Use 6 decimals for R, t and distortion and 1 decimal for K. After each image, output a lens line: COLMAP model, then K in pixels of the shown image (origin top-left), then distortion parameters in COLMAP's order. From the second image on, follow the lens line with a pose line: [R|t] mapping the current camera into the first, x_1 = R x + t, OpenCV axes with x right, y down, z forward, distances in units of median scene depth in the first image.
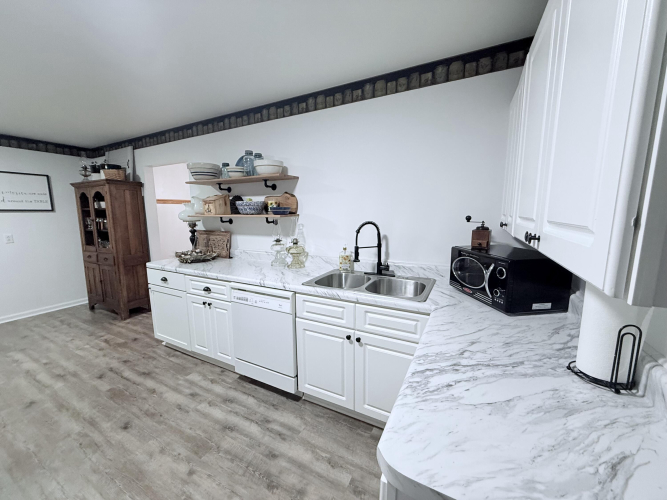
lens RADIAL K [[264.2, 0, 331.8], [0, 264.2, 250.5], [0, 0, 1]] dist [-0.002851, 0.000839]
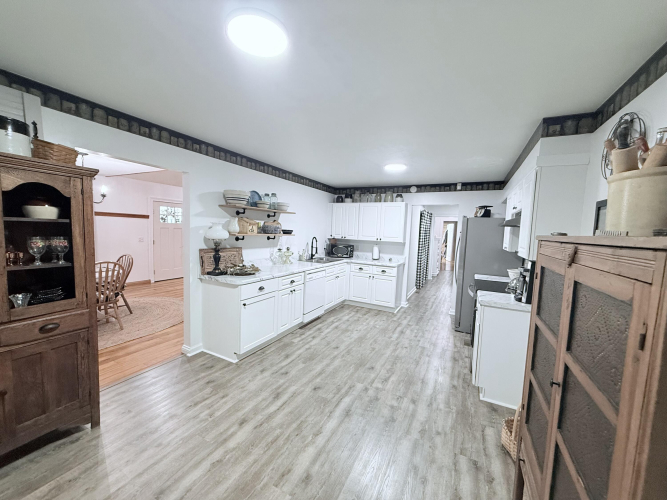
lens RADIAL K [[264.2, 0, 330.6], [0, 264.2, 250.7], [0, 0, 1]] dist [-0.002851, 0.000839]
pose [[-0.006242, -0.070876, 0.997466, -2.044359], [0.108079, 0.991594, 0.071135, -0.124732], [-0.994123, 0.108249, 0.001470, 0.753138]]
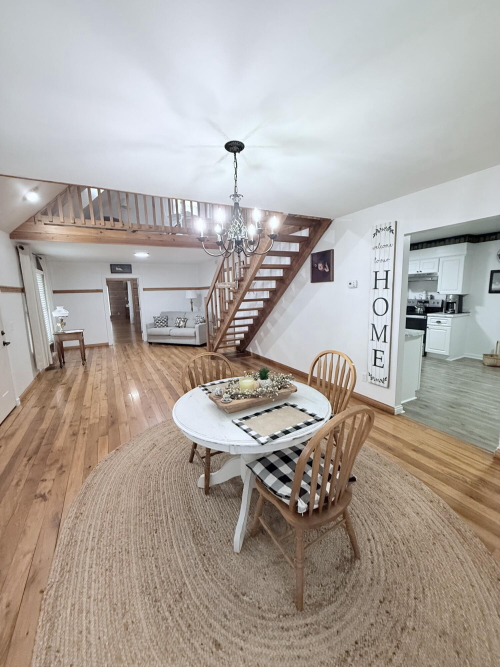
lens RADIAL K [[264.2, 0, 252.8], [0, 264.2, 332.4], [0, 0, 1]] dist [-0.002851, 0.000839]
pose [[-0.834999, -0.052089, 0.547780, -0.842887], [0.115346, 0.956822, 0.266810, -0.447765], [-0.538026, 0.285970, -0.792937, 2.911658]]
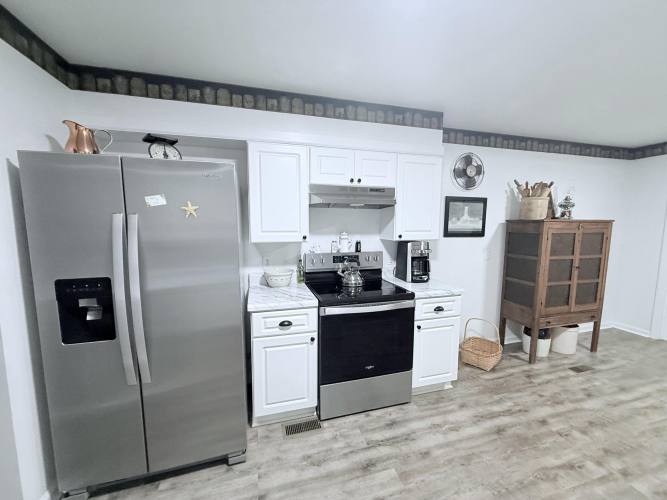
lens RADIAL K [[264.2, 0, 330.0], [0, 264.2, 250.9], [0, 0, 1]] dist [-0.002851, 0.000839]
pose [[-0.728001, 0.076989, -0.681240, -0.021039], [-0.095731, 0.972524, 0.212210, -0.089211], [0.678860, 0.219705, -0.700628, 0.503615]]
